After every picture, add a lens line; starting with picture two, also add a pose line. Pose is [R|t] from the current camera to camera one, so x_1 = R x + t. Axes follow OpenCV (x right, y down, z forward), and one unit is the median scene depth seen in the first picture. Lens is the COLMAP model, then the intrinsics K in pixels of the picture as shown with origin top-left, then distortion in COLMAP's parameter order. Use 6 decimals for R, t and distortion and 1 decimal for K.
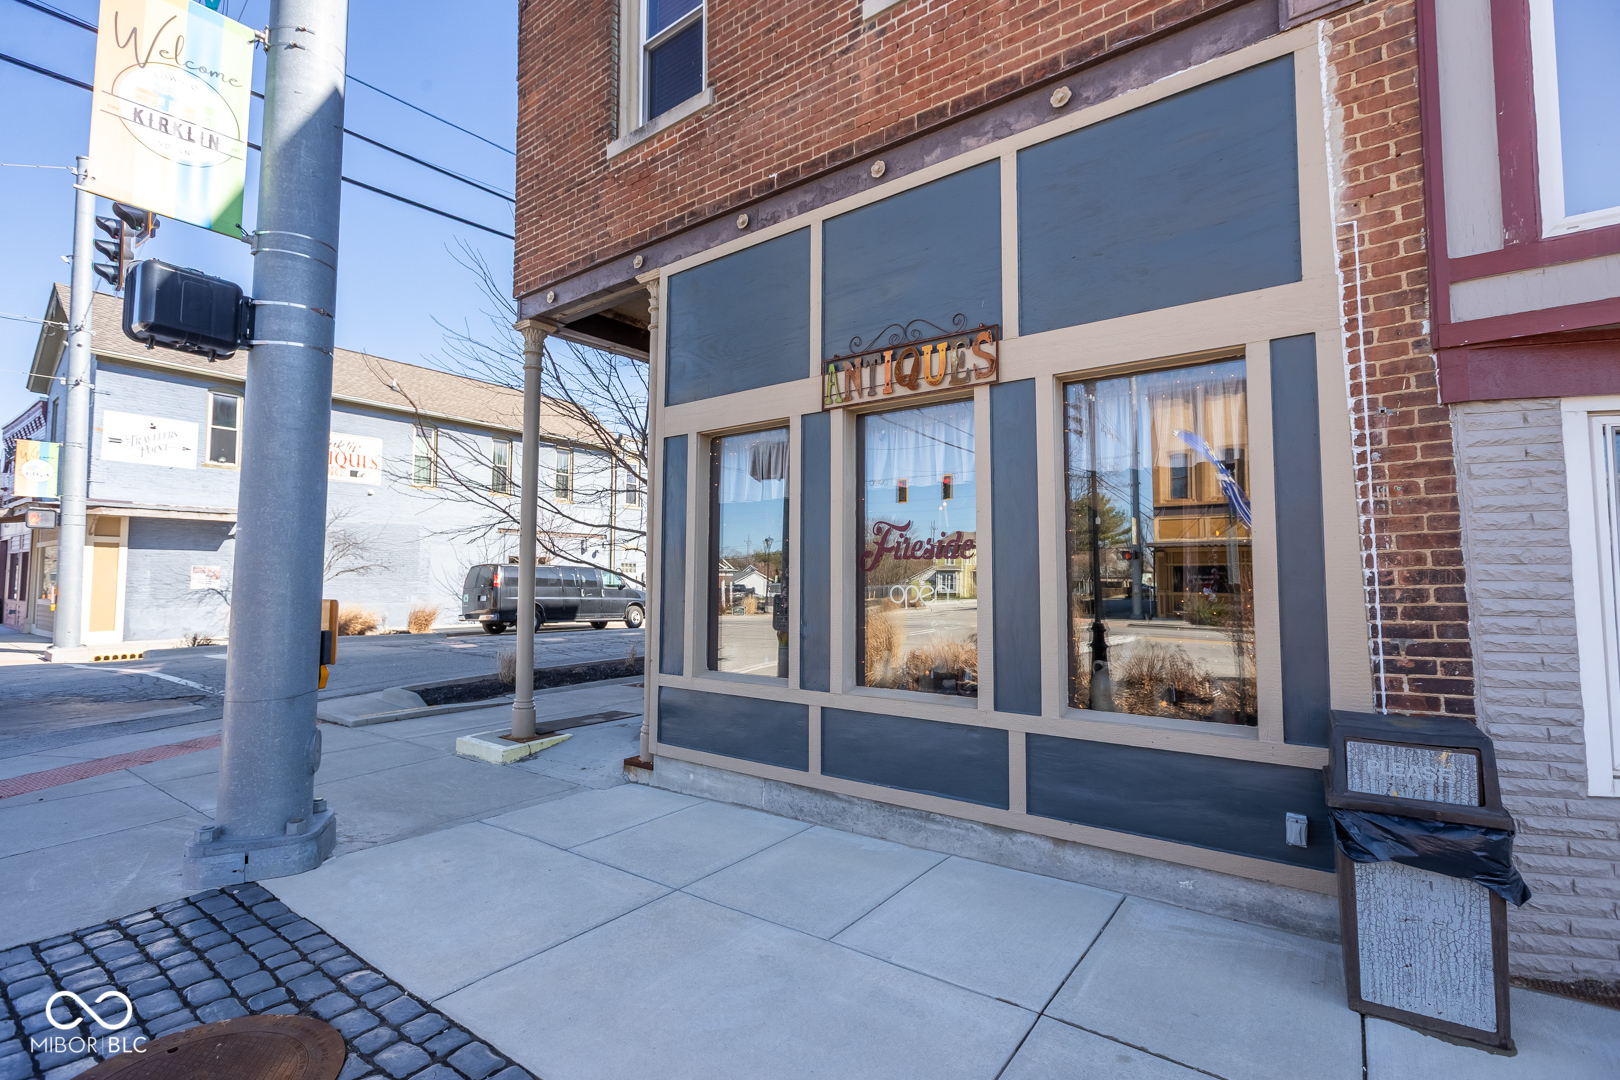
lens RADIAL K [[739.5, 0, 806.8], [0, 739.5, 542.3], [0, 0, 1]] dist [-0.000789, -0.000037]
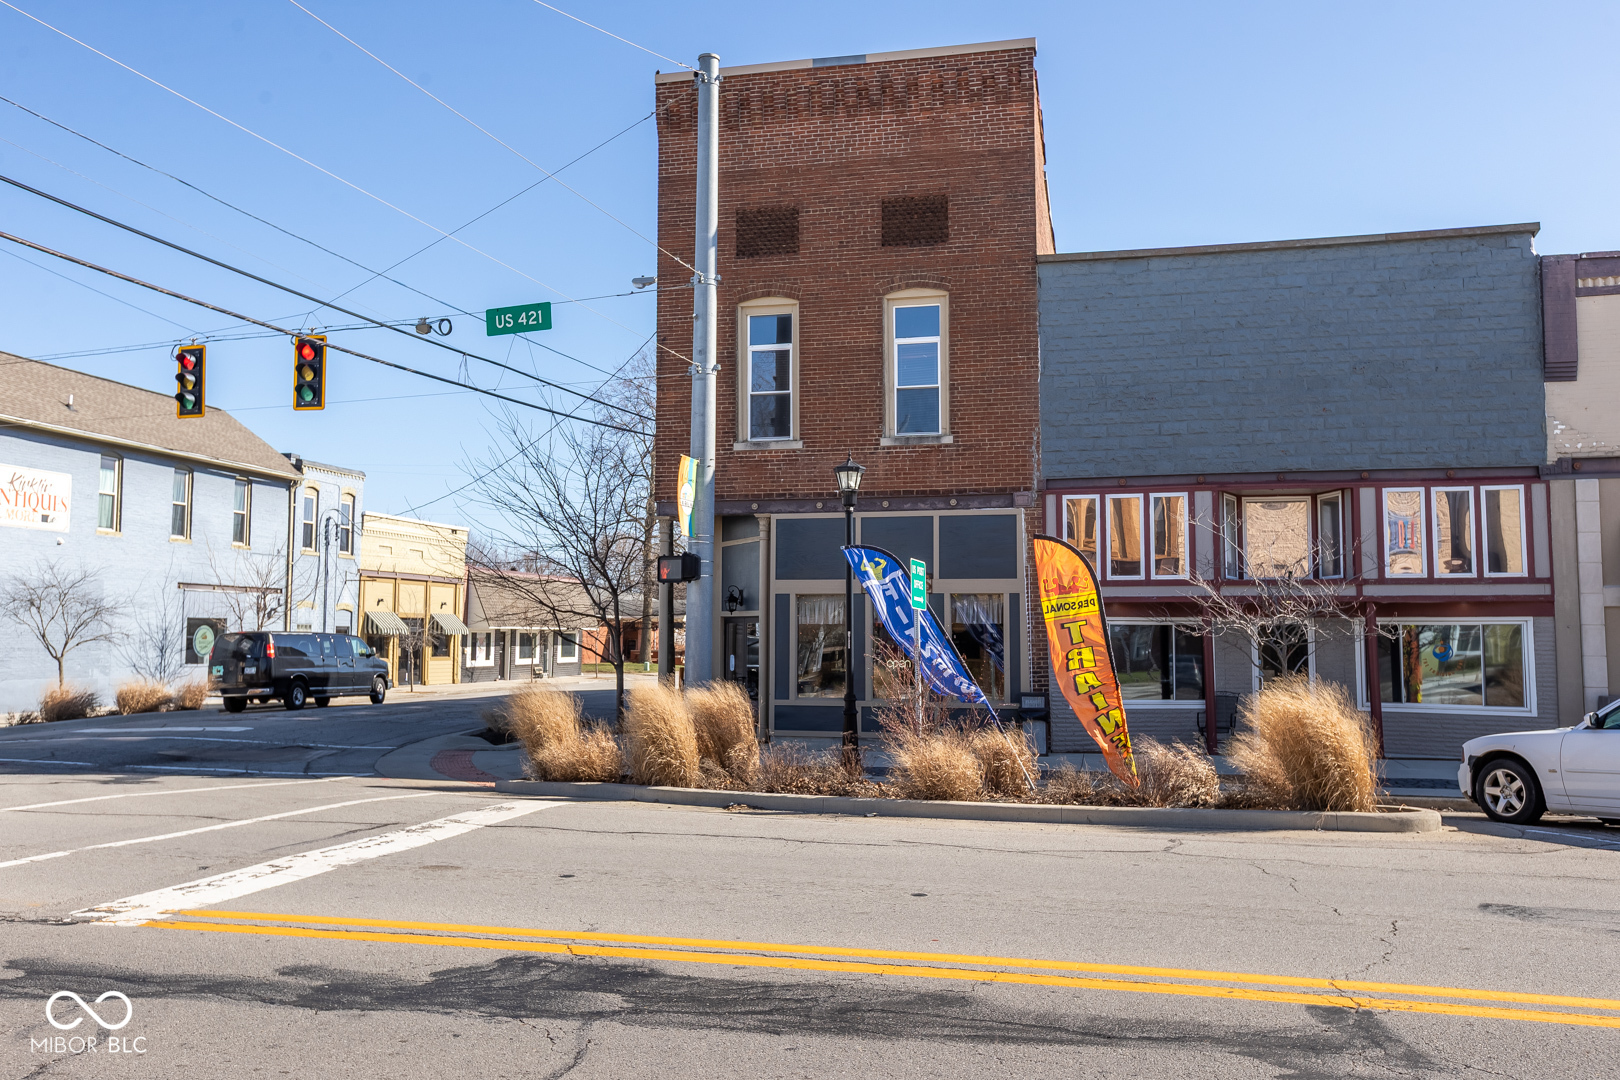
lens RADIAL K [[1345.8, 0, 808.9], [0, 1345.8, 538.2], [0, 0, 1]] dist [-0.004199, -0.000310]
pose [[0.917485, 0.029480, 0.396675, -1.724903], [-0.021363, 0.999462, -0.024867, -0.210212], [-0.397195, 0.014341, 0.917622, -2.775608]]
